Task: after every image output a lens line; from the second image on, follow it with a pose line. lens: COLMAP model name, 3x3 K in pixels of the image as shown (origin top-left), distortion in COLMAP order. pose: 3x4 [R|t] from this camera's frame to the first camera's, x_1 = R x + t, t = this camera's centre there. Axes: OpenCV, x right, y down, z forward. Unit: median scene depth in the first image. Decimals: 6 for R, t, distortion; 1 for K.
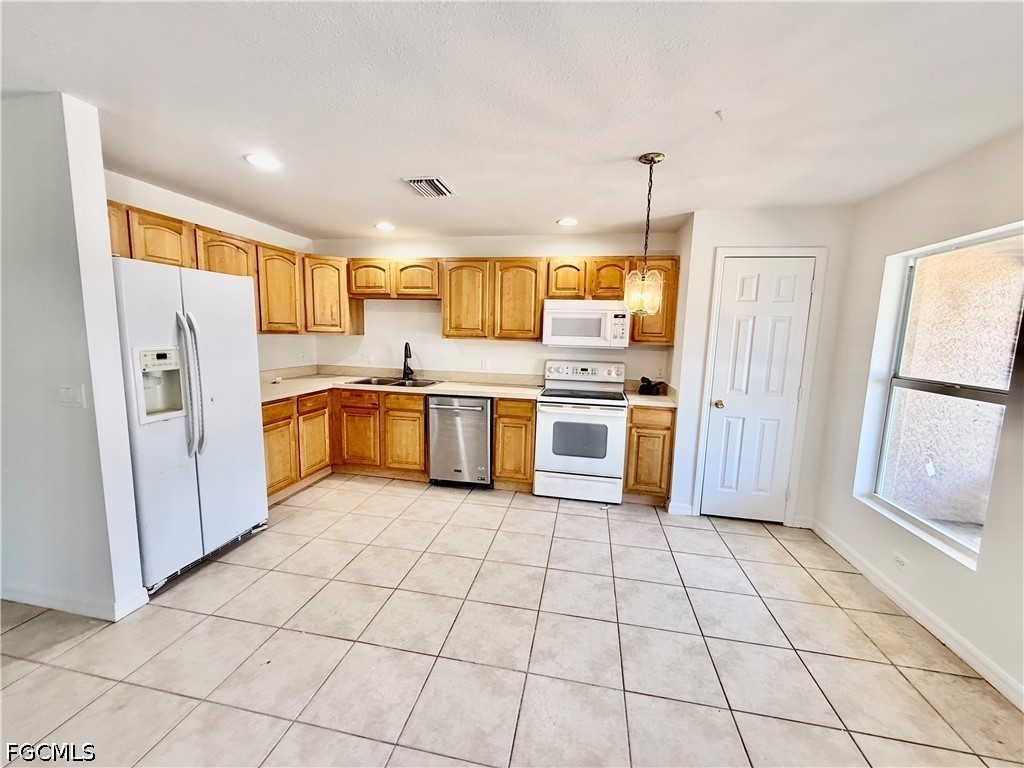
lens RADIAL K [[409.1, 0, 507.0], [0, 409.1, 381.4], [0, 0, 1]] dist [0.002230, 0.000215]
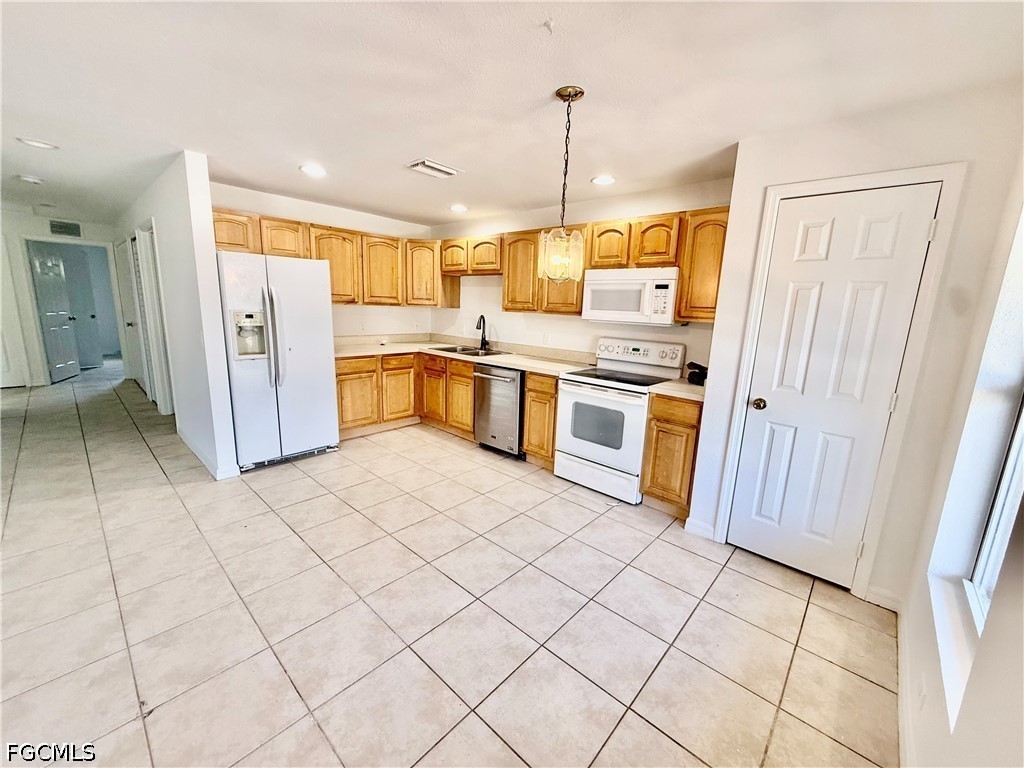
lens RADIAL K [[409.1, 0, 511.9], [0, 409.1, 381.6], [0, 0, 1]] dist [0.002230, 0.000215]
pose [[0.853807, 0.101324, -0.510633, 0.484261], [-0.076985, 0.994666, 0.068647, -0.000535], [0.514865, -0.019300, 0.857054, 0.130400]]
